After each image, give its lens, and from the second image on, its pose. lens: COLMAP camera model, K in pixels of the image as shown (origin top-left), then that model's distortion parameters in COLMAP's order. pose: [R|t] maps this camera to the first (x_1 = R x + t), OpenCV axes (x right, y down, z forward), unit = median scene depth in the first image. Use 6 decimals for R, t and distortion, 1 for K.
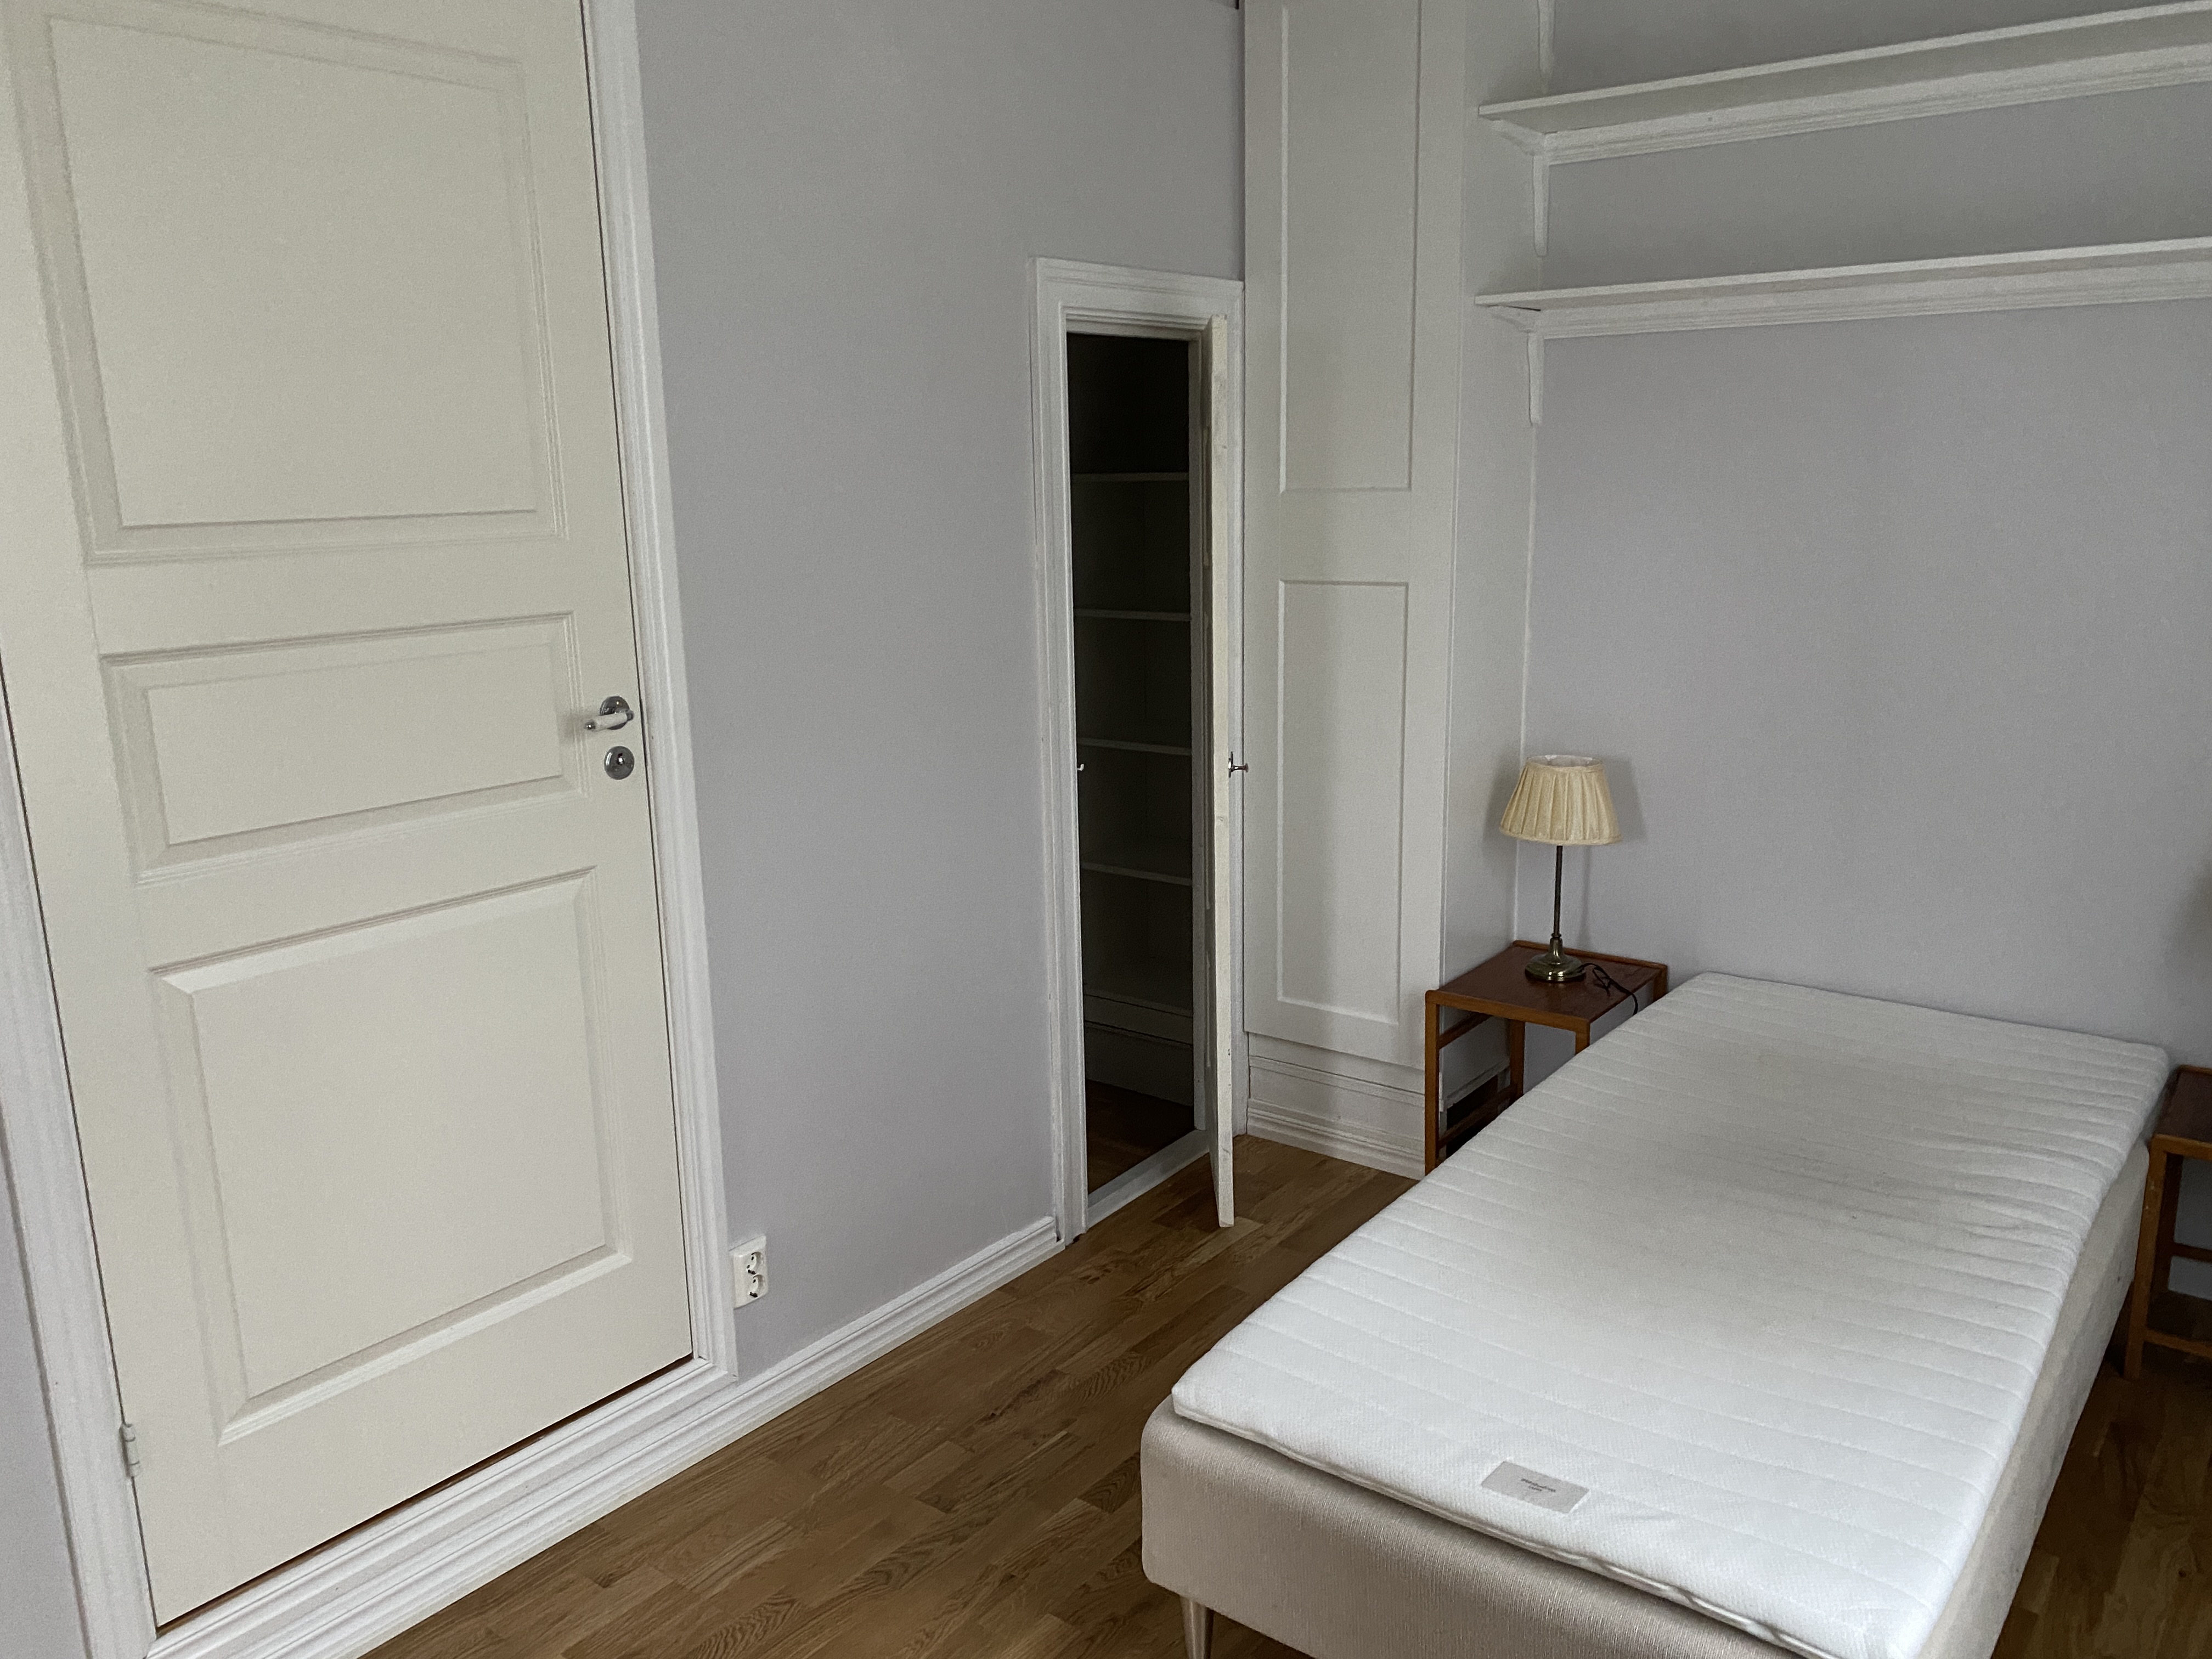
lens RADIAL K [[1668.4, 0, 1103.0], [0, 1668.4, 828.6], [0, 0, 1]] dist [0.026045, -0.031795]
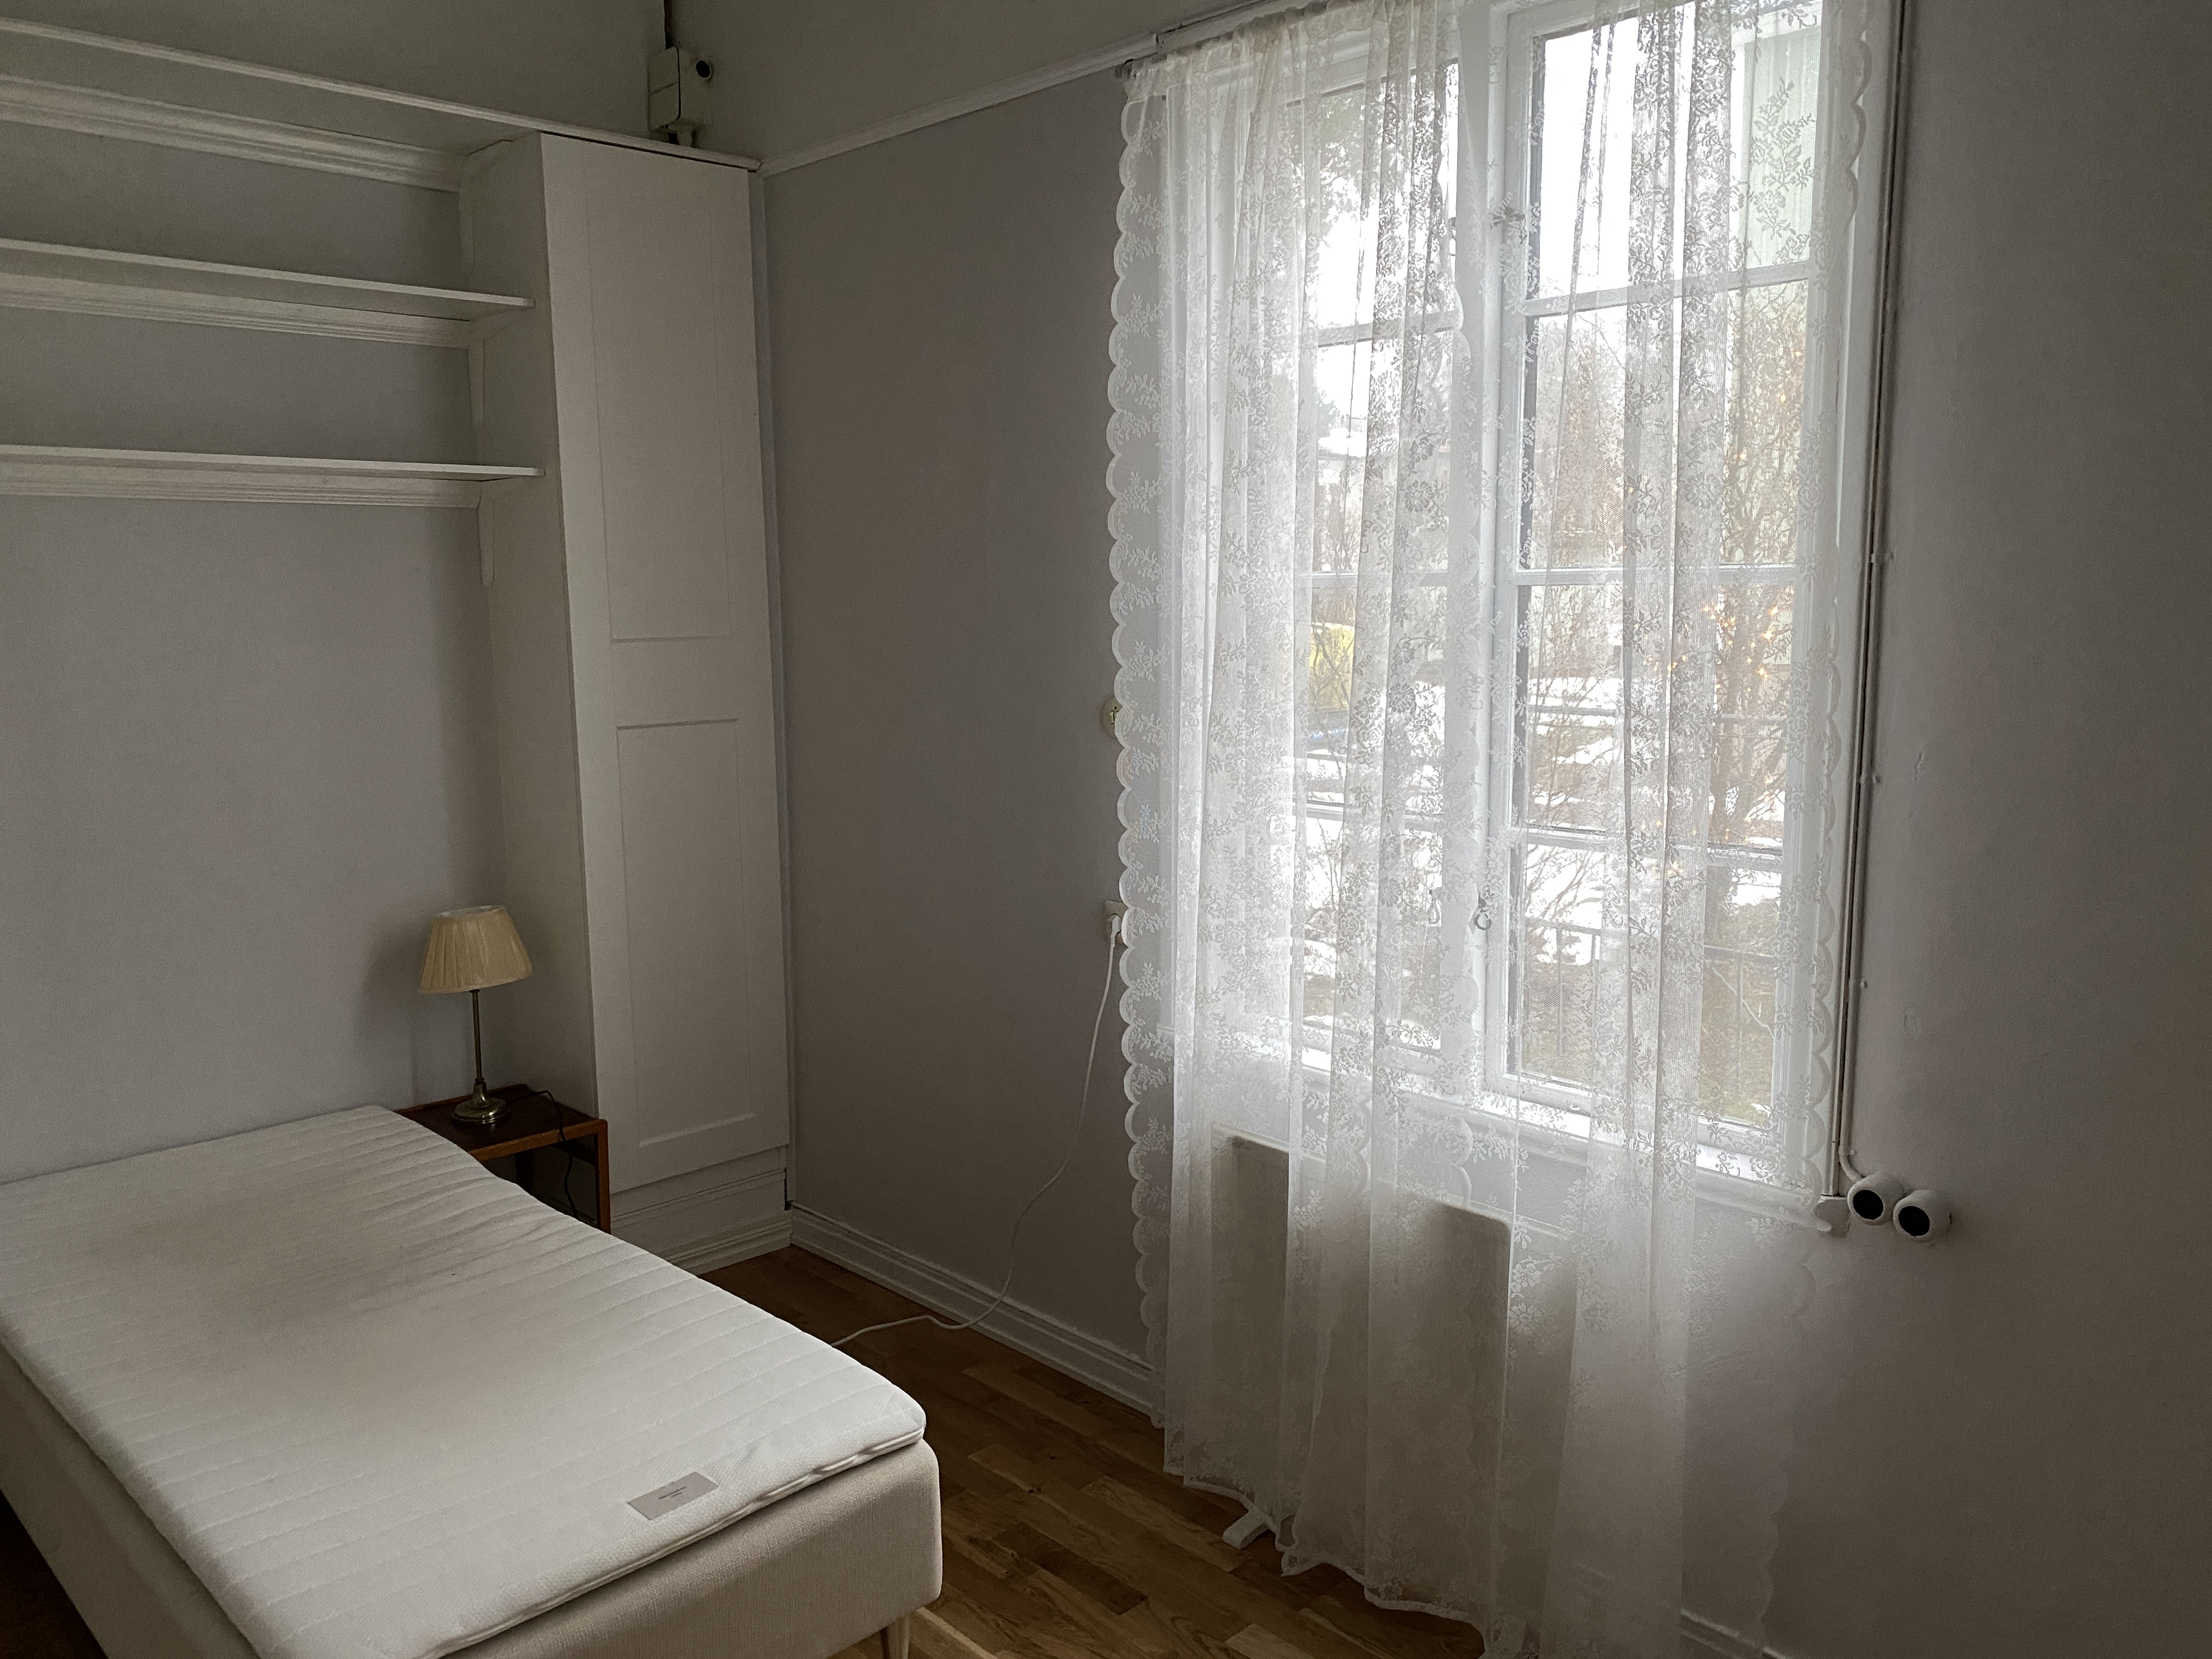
lens RADIAL K [[1668.4, 0, 1101.2], [0, 1668.4, 828.2], [0, 0, 1]] dist [0.026045, -0.031795]
pose [[0.135405, -0.116547, 0.983912, -0.562283], [0.216403, 0.972560, 0.085421, -0.065350], [-0.966869, 0.201355, 0.156911, 0.311039]]
